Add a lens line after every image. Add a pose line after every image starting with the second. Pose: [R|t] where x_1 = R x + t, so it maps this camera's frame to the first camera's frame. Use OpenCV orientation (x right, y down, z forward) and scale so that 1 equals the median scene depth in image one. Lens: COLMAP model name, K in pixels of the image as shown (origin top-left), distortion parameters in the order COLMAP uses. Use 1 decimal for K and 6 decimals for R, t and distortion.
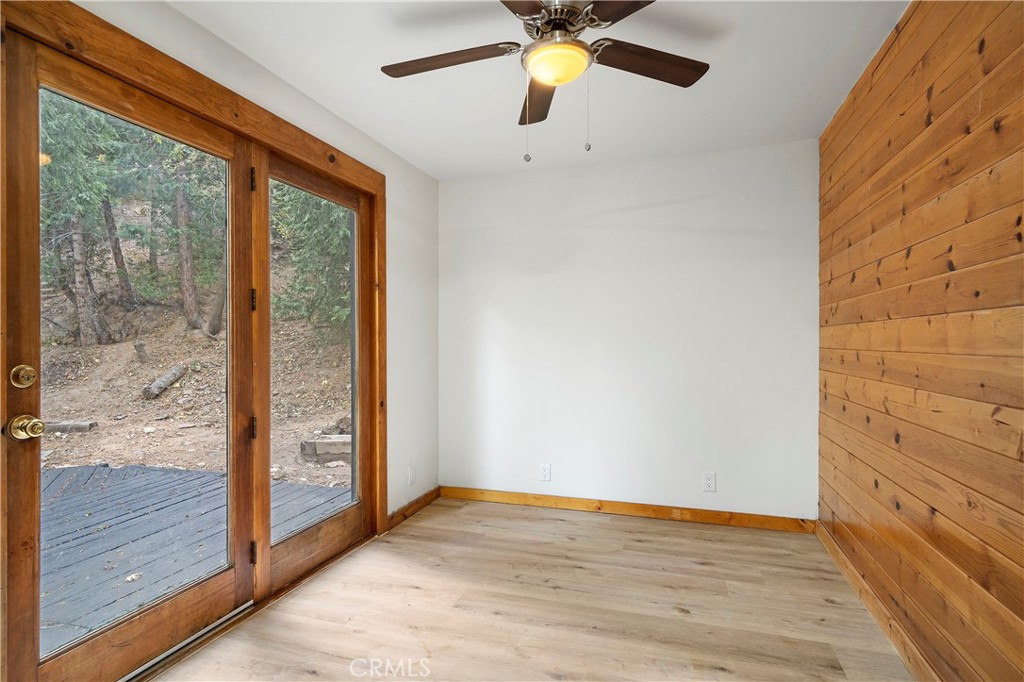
lens RADIAL K [[505.5, 0, 513.0], [0, 505.5, 342.4], [0, 0, 1]] dist [0.000556, 0.000013]
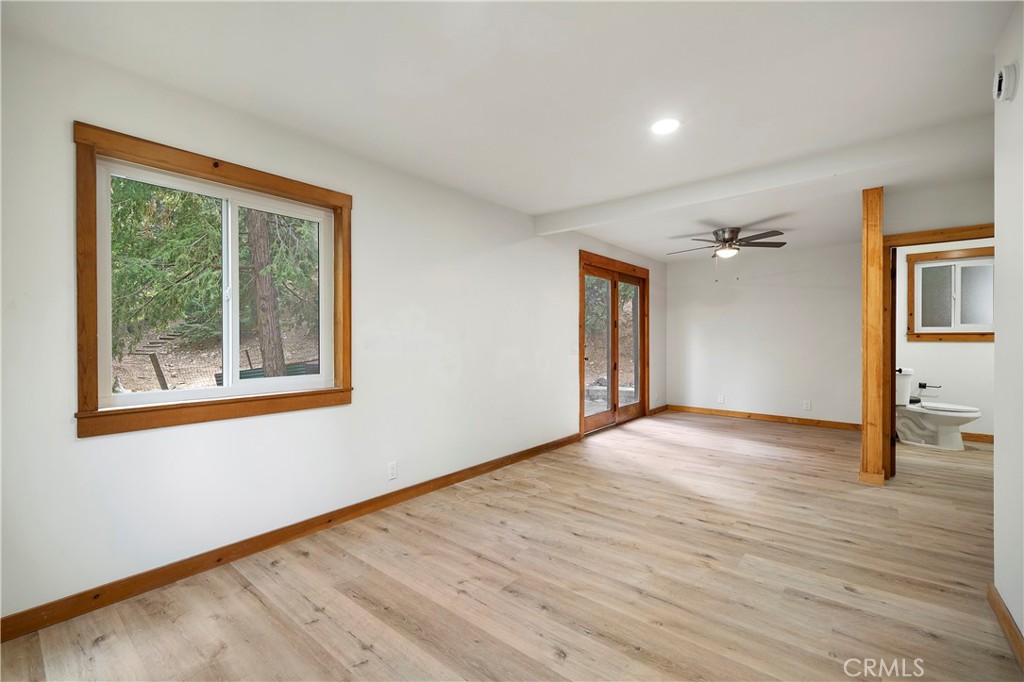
lens RADIAL K [[442.8, 0, 509.0], [0, 442.8, 332.3], [0, 0, 1]] dist [-0.009733, -0.000351]
pose [[0.931001, 0.000035, -0.365018, -0.098496], [-0.003229, 0.999962, -0.008140, -0.008251], [0.365004, 0.008757, 0.930965, -1.170880]]
